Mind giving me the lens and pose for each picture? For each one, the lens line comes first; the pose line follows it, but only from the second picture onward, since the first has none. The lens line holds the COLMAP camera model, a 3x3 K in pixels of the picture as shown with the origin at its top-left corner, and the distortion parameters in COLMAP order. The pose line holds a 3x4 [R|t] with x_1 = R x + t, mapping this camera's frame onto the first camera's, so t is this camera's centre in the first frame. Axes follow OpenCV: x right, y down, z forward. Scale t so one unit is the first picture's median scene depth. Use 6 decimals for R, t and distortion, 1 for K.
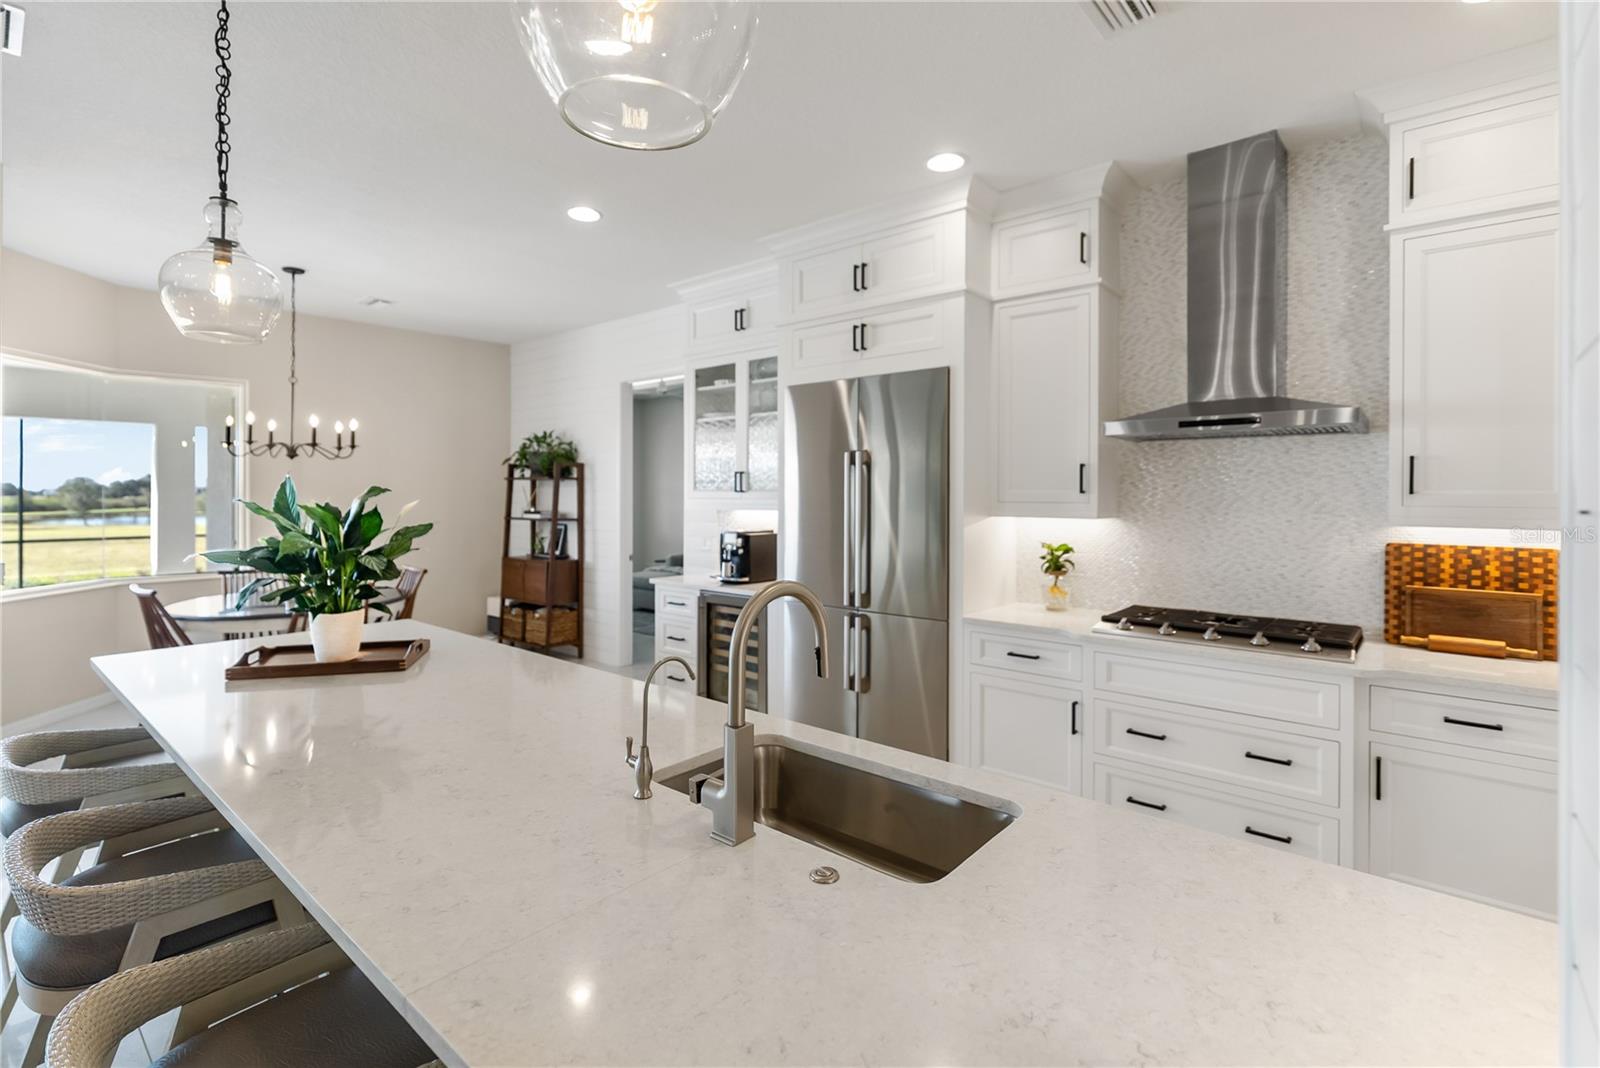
lens RADIAL K [[736.8, 0, 797.8], [0, 736.8, 494.5], [0, 0, 1]] dist [-0.002384, 0.000159]
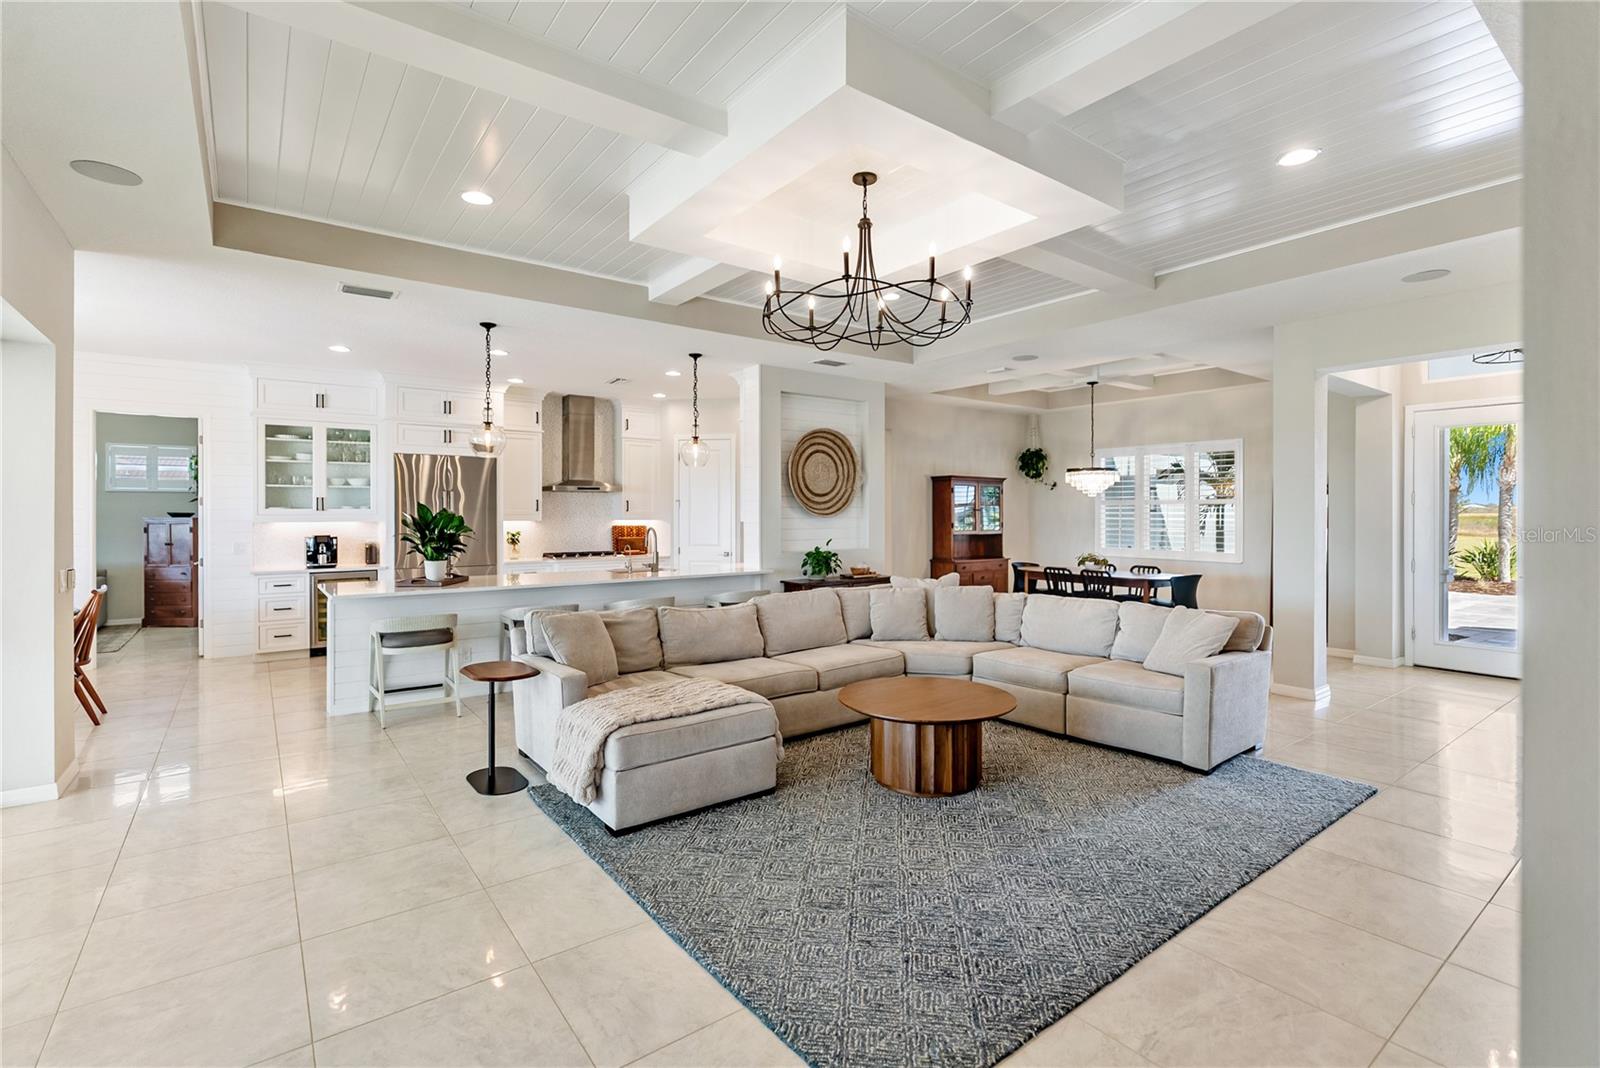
lens RADIAL K [[731.7, 0, 797.0], [0, 731.7, 512.3], [0, 0, 1]] dist [-0.006552, 0.000649]
pose [[0.214213, -0.001857, 0.976785, -1.934858], [0.003168, 0.999994, 0.001206, 0.002828], [-0.976782, 0.002836, 0.214217, -0.459440]]
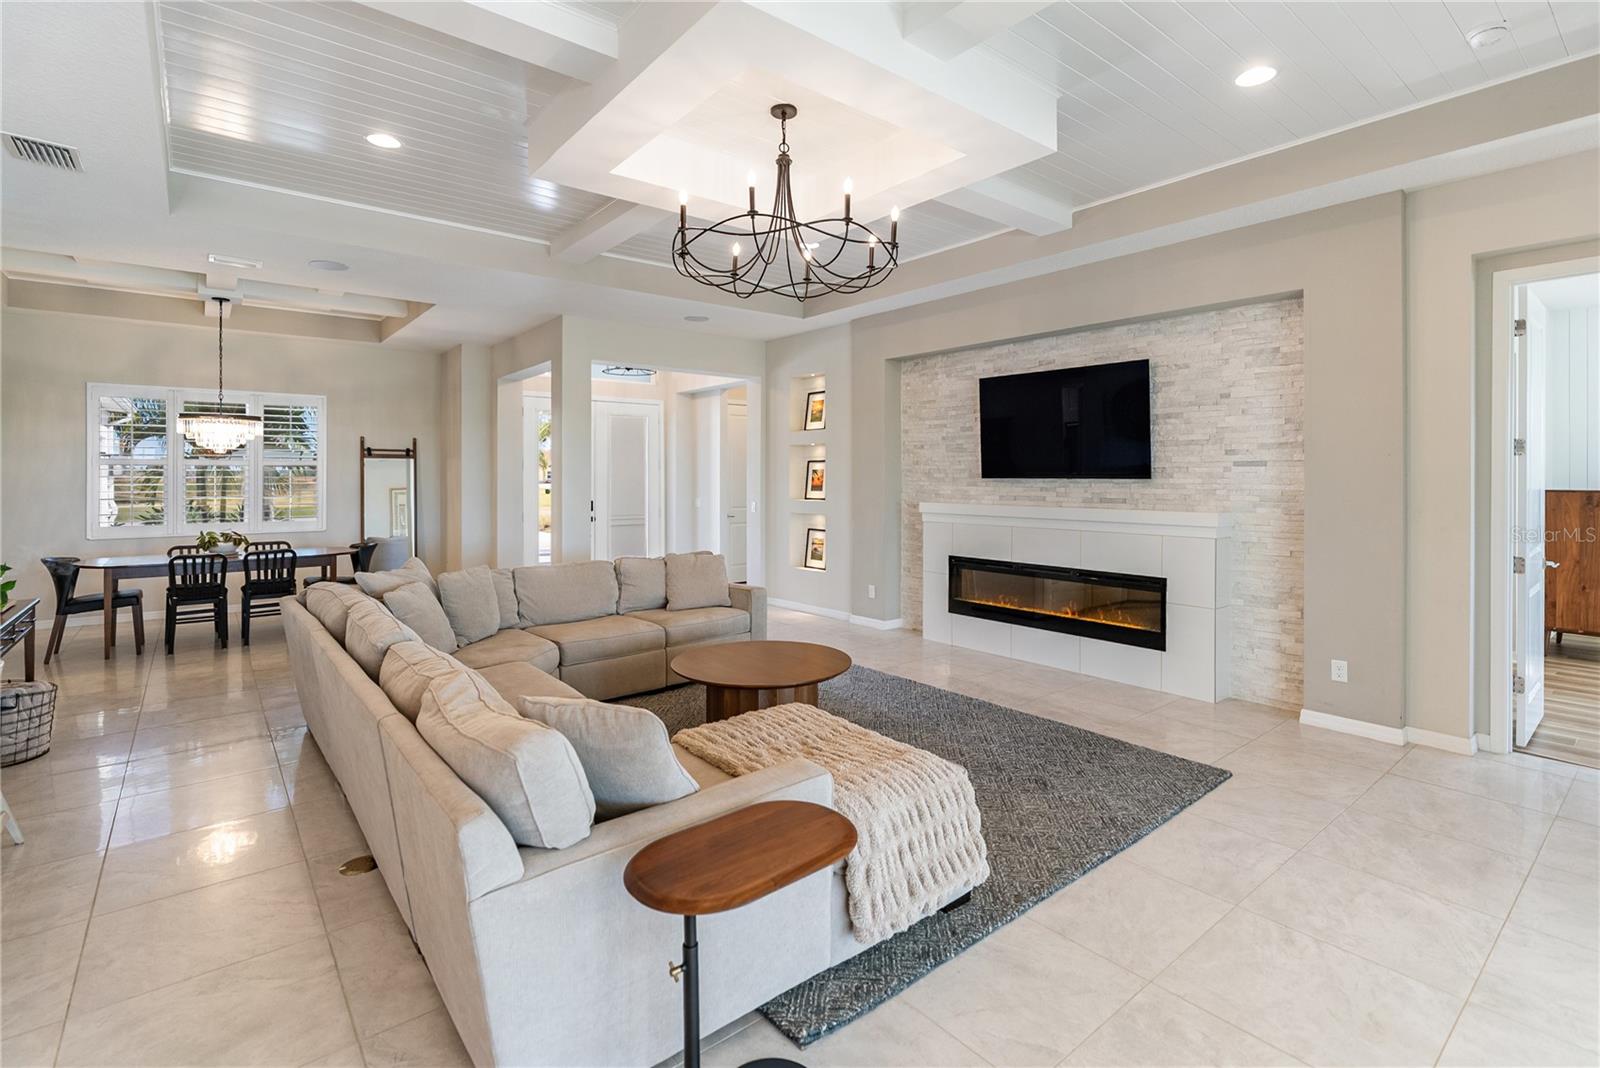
lens RADIAL K [[750.2, 0, 811.0], [0, 750.2, 477.9], [0, 0, 1]] dist [-0.001371, 0.000211]
pose [[-0.985214, 0.000114, 0.171329, -1.047274], [0.000951, 0.999988, 0.004805, 0.006909], [-0.171326, 0.004897, -0.985202, 0.706216]]
